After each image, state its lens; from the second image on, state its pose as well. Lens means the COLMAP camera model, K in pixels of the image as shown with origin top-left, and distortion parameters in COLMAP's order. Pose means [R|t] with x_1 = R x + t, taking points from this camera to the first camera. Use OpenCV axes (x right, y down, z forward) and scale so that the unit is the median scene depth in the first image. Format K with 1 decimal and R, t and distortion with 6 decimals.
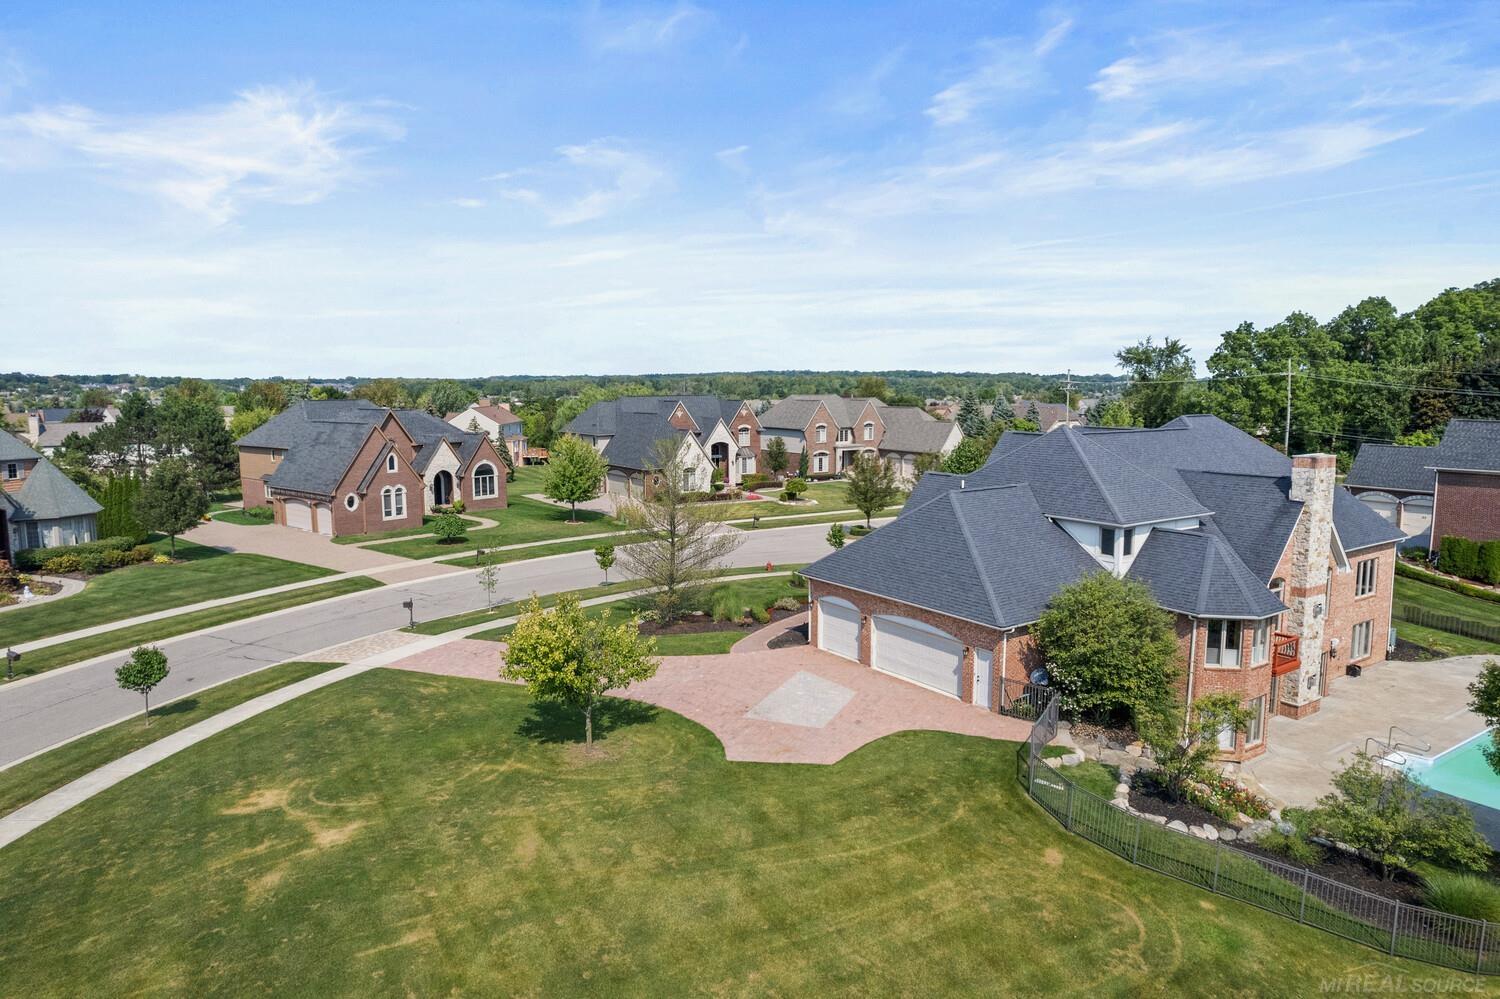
lens RADIAL K [[969.8, 0, 750.0], [0, 969.8, 499.5], [0, 0, 1]] dist [-0.100117, 0.104526]
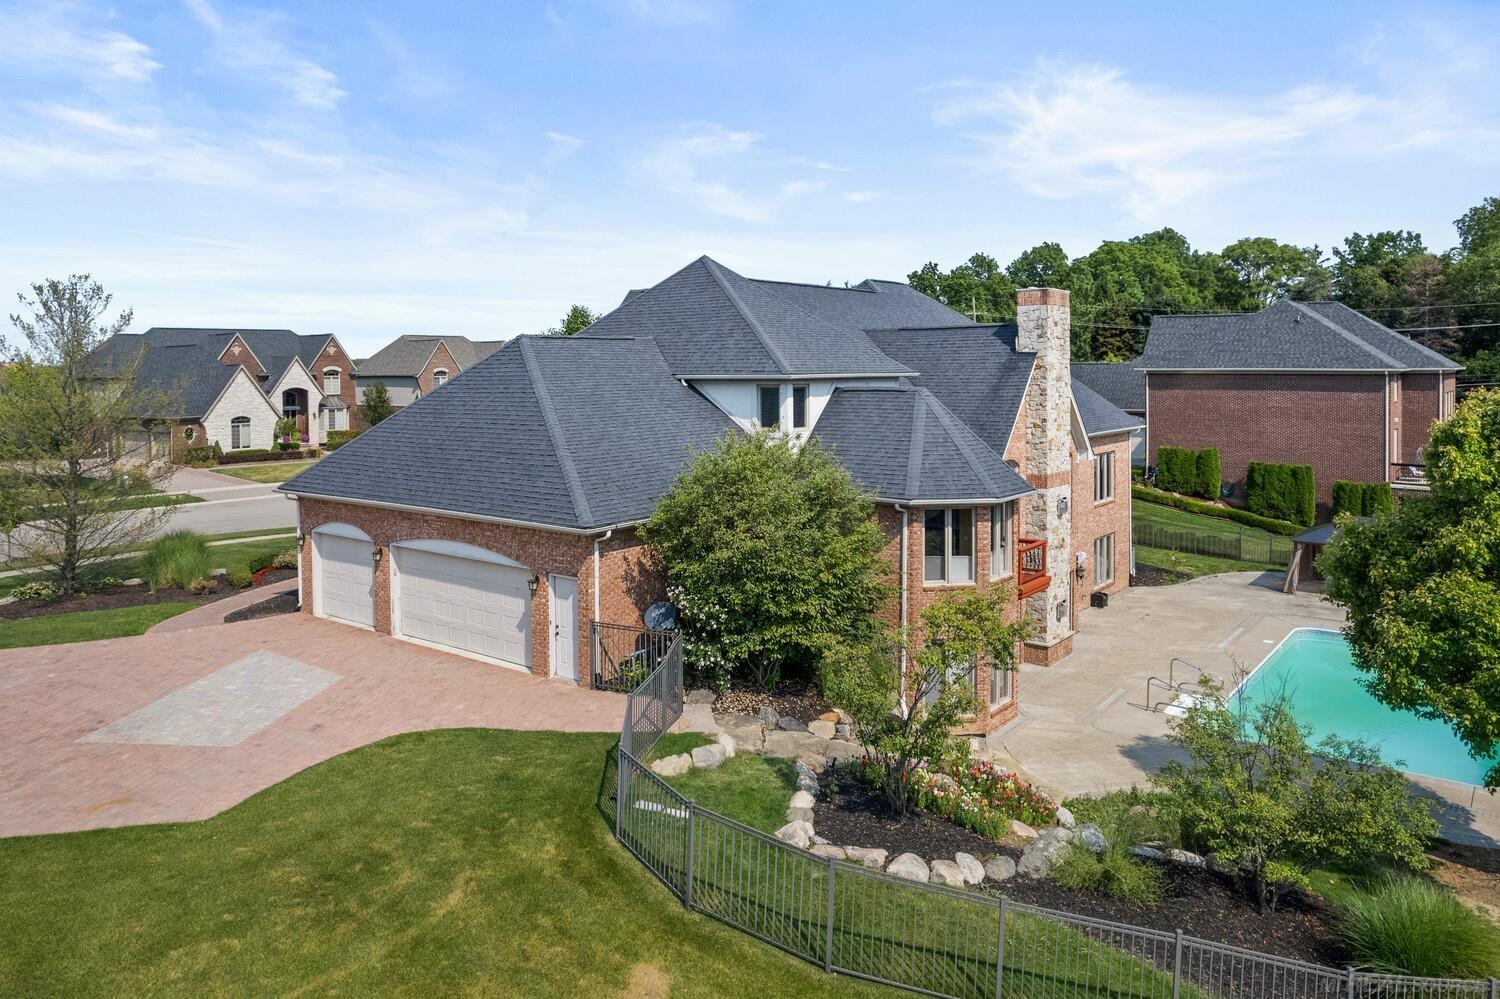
lens RADIAL K [[1044.6, 0, 749.4], [0, 1044.6, 408.5], [0, 0, 1]] dist [-0.028821, 0.002251]
pose [[0.951683, -0.014306, 0.306748, 0.159331], [0.042680, 0.995381, -0.085991, 0.114365], [-0.304101, 0.094928, 0.947898, 0.372848]]
